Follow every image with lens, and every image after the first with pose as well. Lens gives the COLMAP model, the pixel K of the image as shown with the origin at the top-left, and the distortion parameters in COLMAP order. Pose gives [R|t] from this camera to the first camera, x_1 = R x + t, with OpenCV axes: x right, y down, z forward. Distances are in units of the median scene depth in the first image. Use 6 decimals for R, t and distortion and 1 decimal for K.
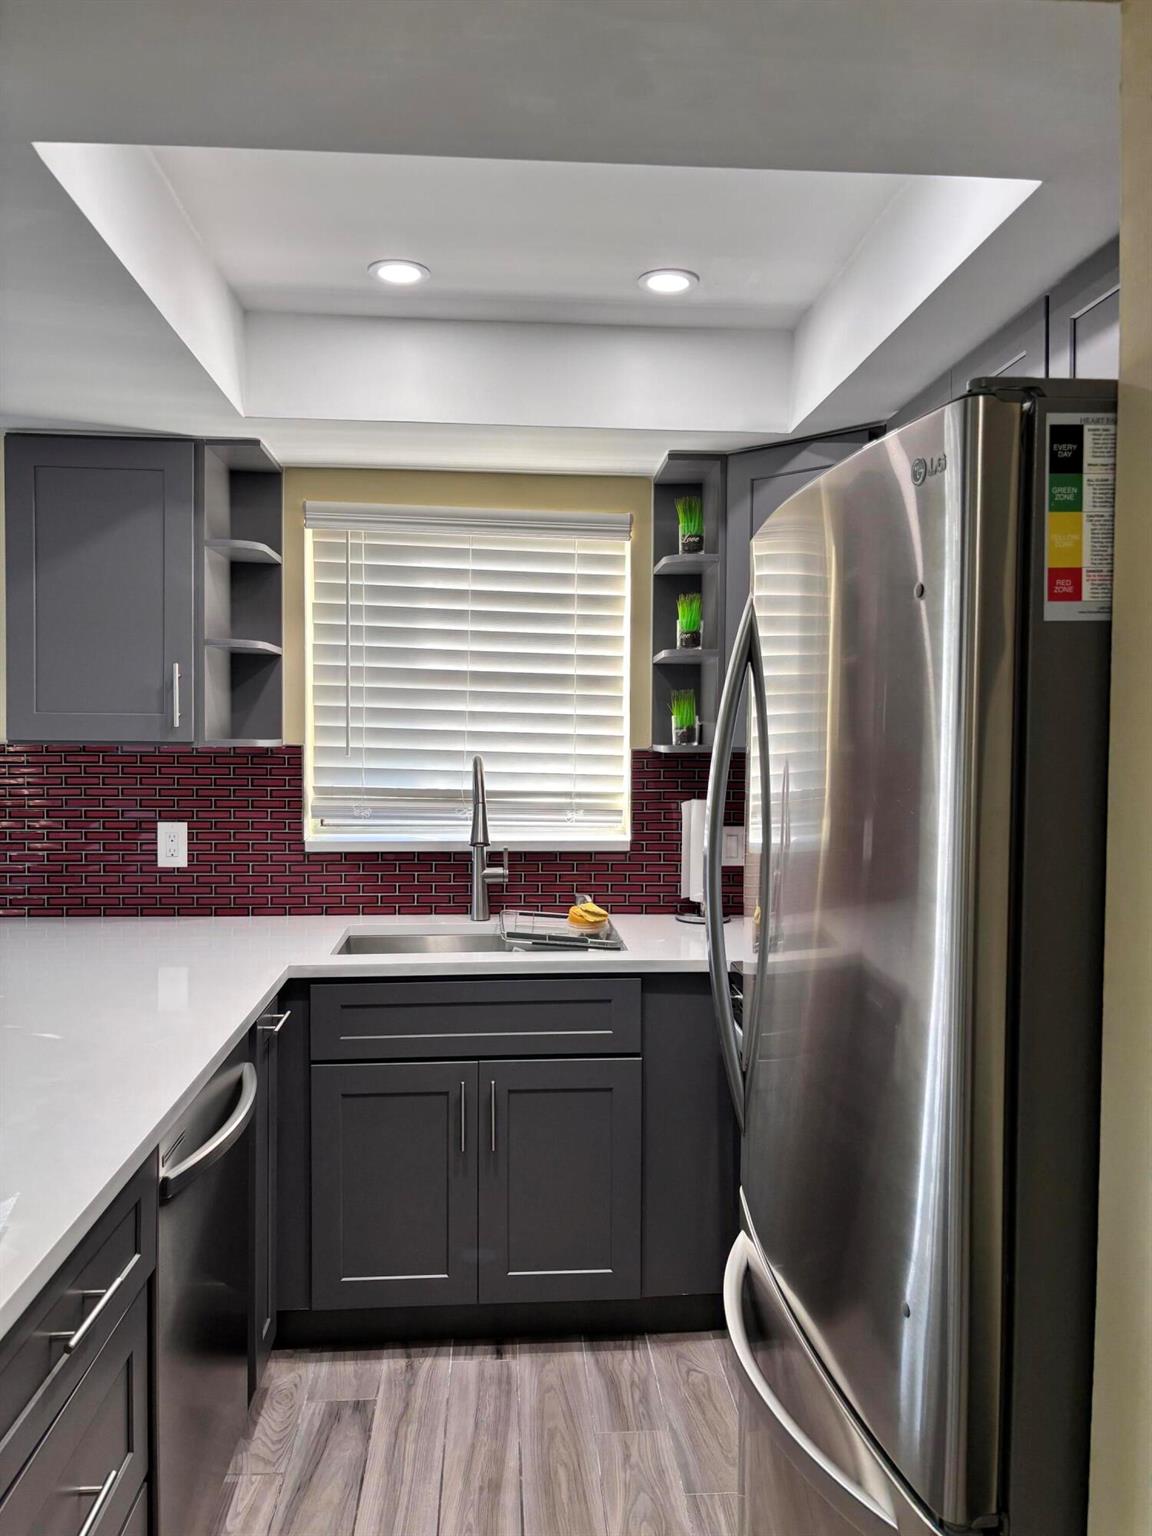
lens RADIAL K [[1162.5, 0, 576.3], [0, 1162.5, 775.0], [0, 0, 1]] dist [0.048859, -0.055179]
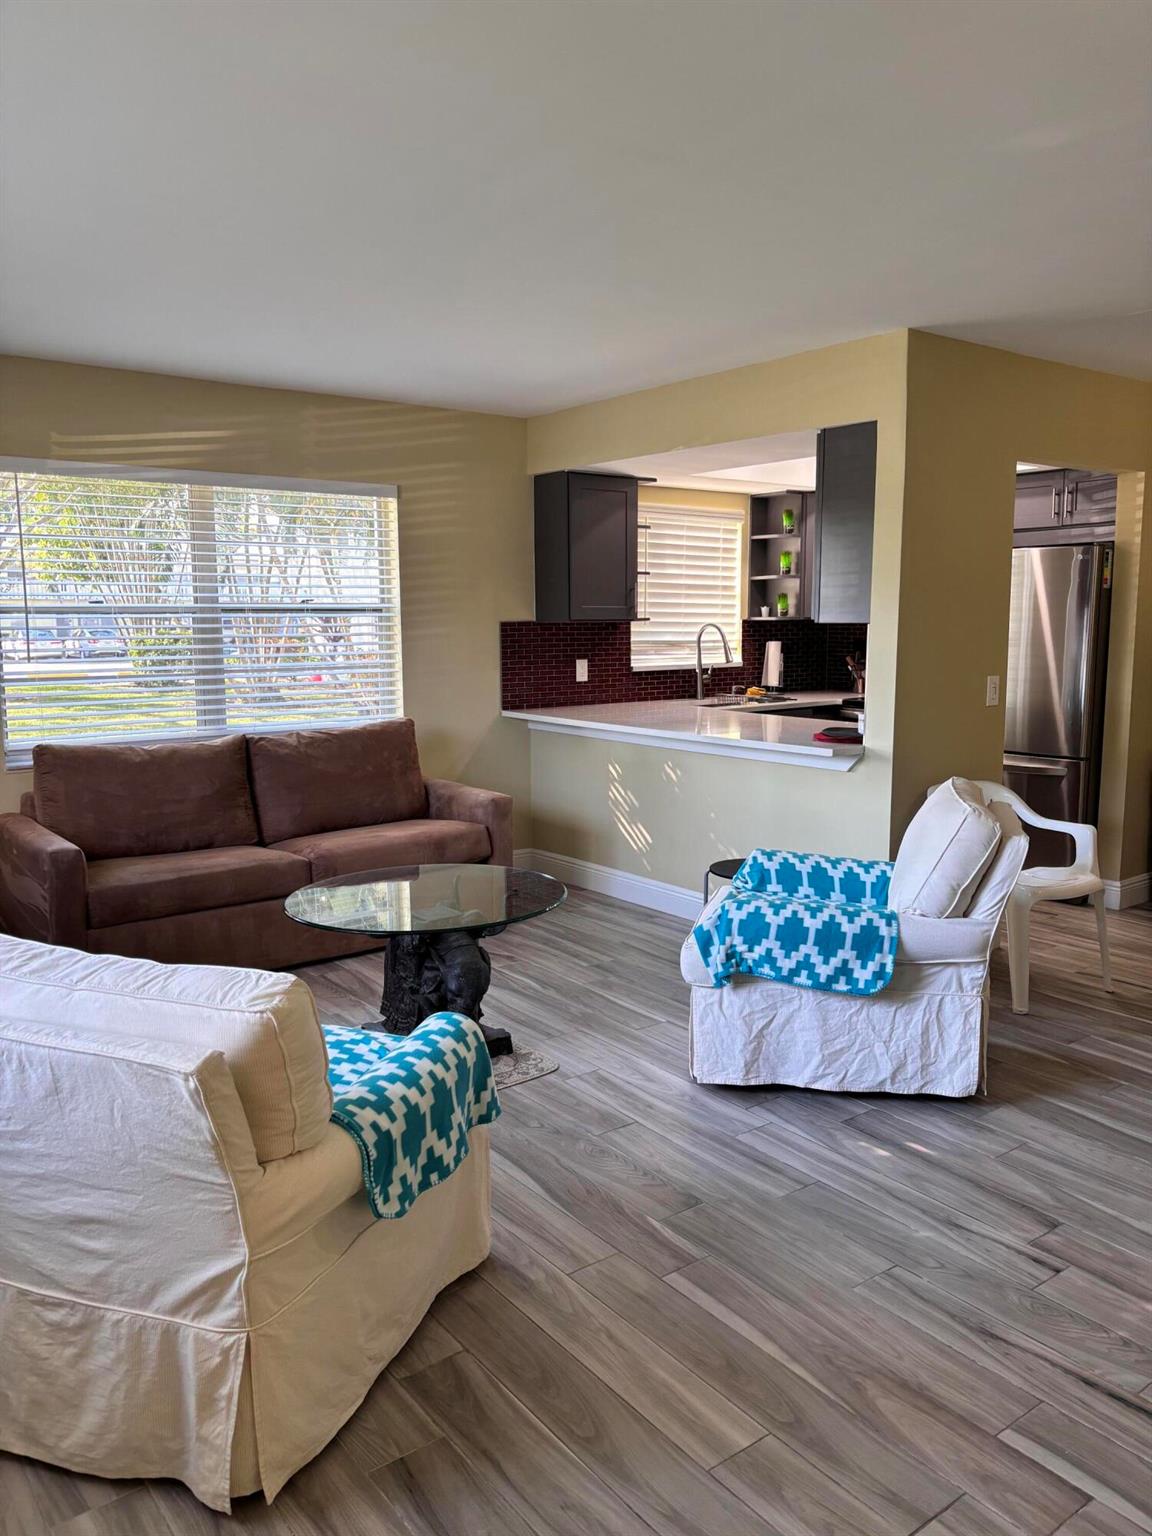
lens RADIAL K [[1162.5, 0, 579.2], [0, 1162.5, 764.8], [0, 0, 1]] dist [0.048859, -0.055179]
pose [[0.848849, -0.080851, 0.522417, -1.403804], [0.030634, 0.994098, 0.104075, 0.011516], [-0.527748, -0.072341, 0.846315, -0.718065]]
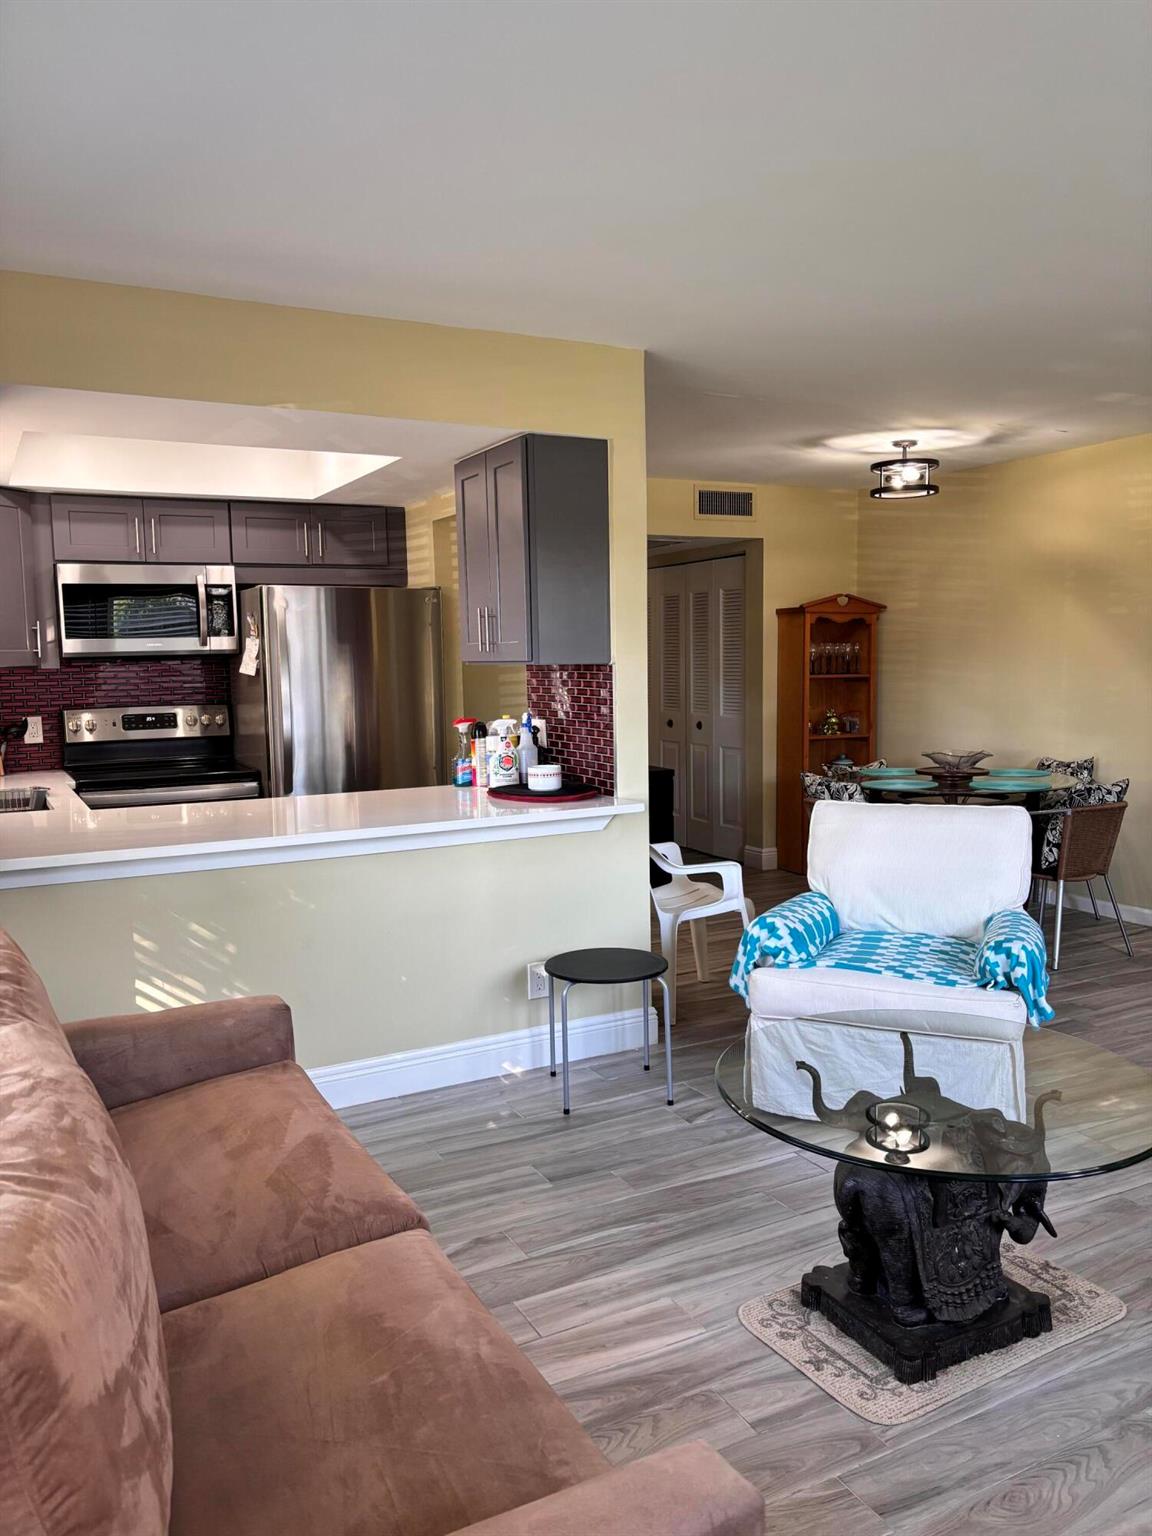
lens RADIAL K [[1162.5, 0, 576.3], [0, 1162.5, 775.3], [0, 0, 1]] dist [0.048859, -0.055179]
pose [[-0.395000, -0.100985, 0.913114, -1.508046], [0.044395, 0.990681, 0.128768, -0.044169], [-0.917608, 0.091401, -0.386835, 0.799658]]
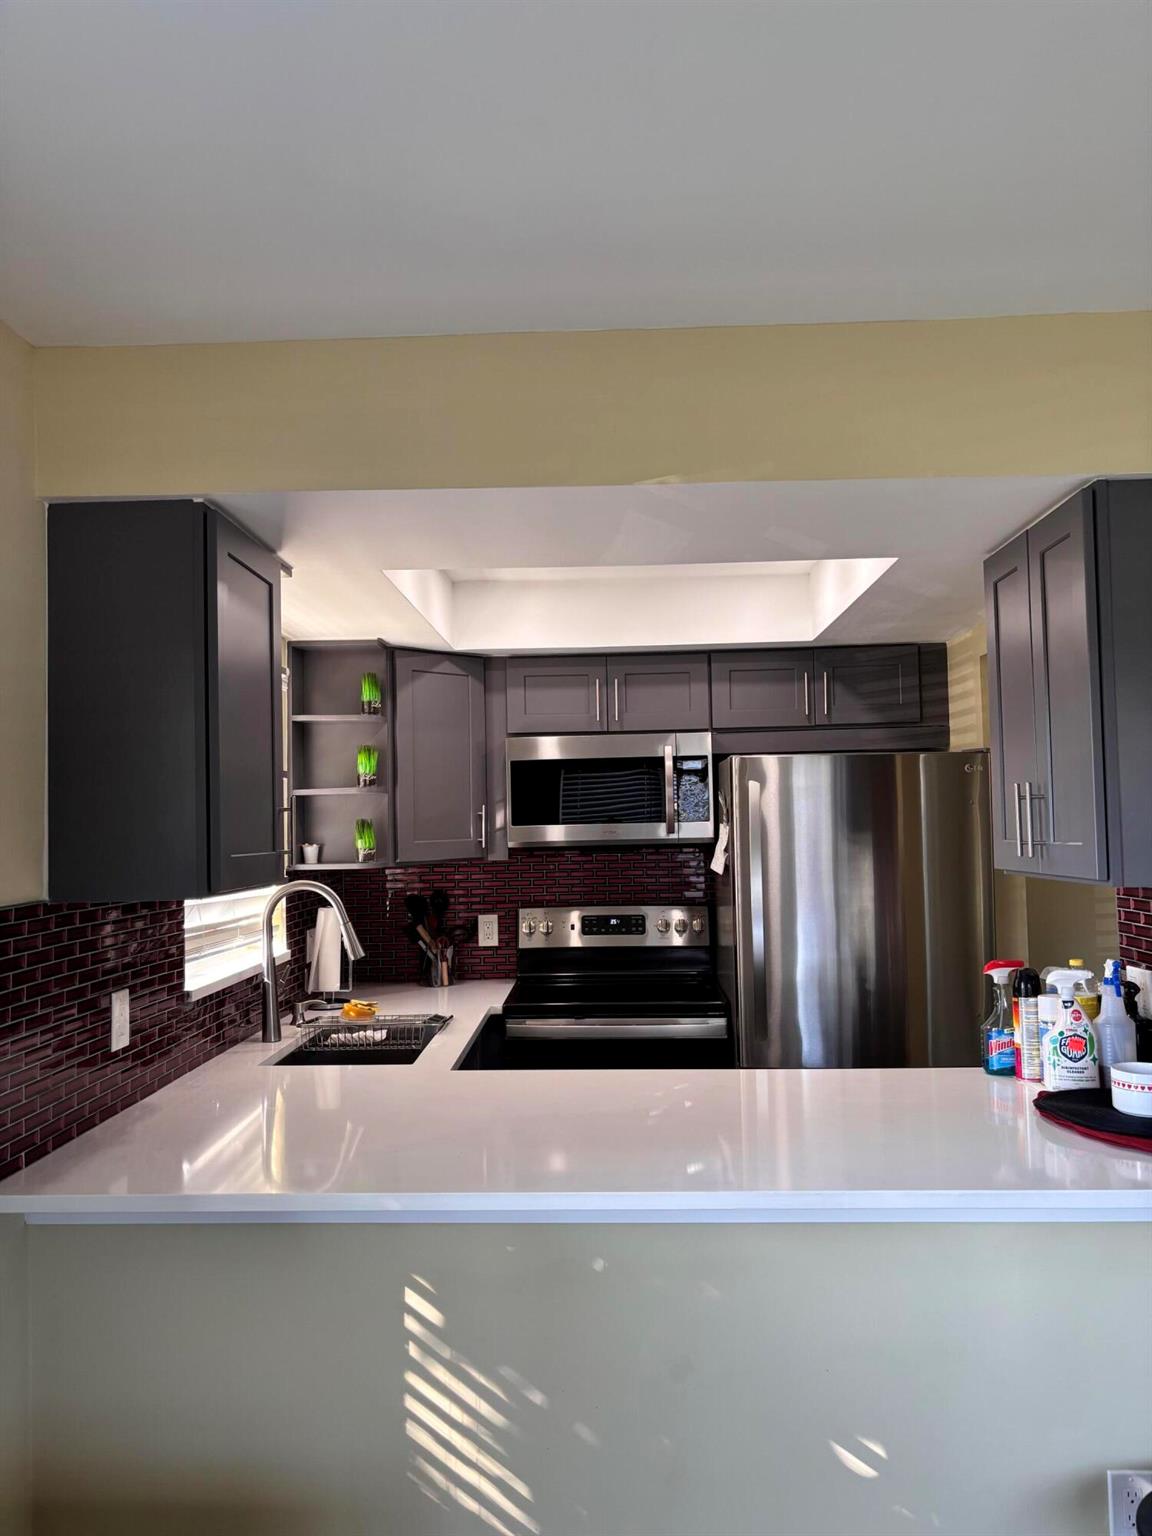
lens RADIAL K [[1162.5, 0, 570.0], [0, 1162.5, 774.7], [0, 0, 1]] dist [0.048859, -0.055179]
pose [[0.113643, 0.029936, 0.993071, -1.084772], [0.054198, 0.997871, -0.036283, -0.059740], [-0.992042, 0.057946, 0.111779, 0.595982]]
